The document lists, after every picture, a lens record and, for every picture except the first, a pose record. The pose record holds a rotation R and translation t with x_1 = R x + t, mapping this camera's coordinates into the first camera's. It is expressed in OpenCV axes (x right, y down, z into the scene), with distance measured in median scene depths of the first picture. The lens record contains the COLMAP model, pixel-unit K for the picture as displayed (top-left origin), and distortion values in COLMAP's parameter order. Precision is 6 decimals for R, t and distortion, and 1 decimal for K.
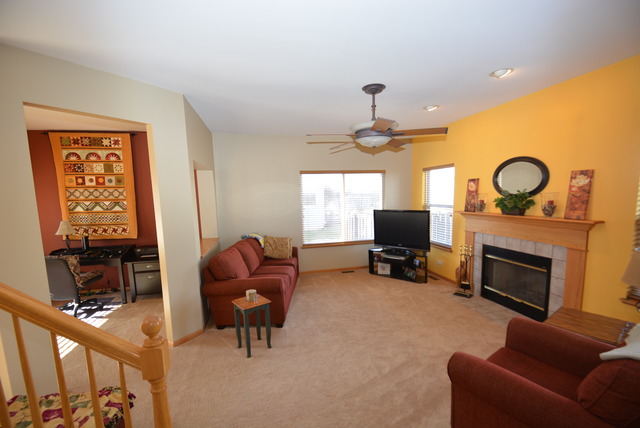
lens RADIAL K [[282.7, 0, 327.0], [0, 282.7, 230.4], [0, 0, 1]] dist [0.003602, -0.009975]
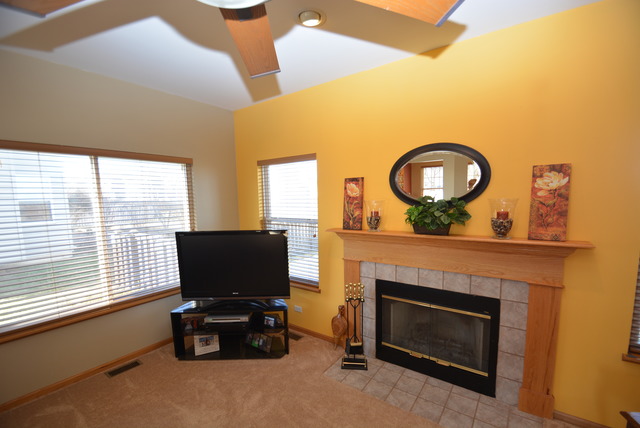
lens RADIAL K [[282.7, 0, 327.0], [0, 282.7, 230.4], [0, 0, 1]] dist [0.003602, -0.009975]
pose [[0.760519, -0.062215, 0.646328, 0.055781], [0.082222, 0.996614, -0.000816, -0.070170], [-0.644088, 0.053763, 0.763059, 0.565835]]
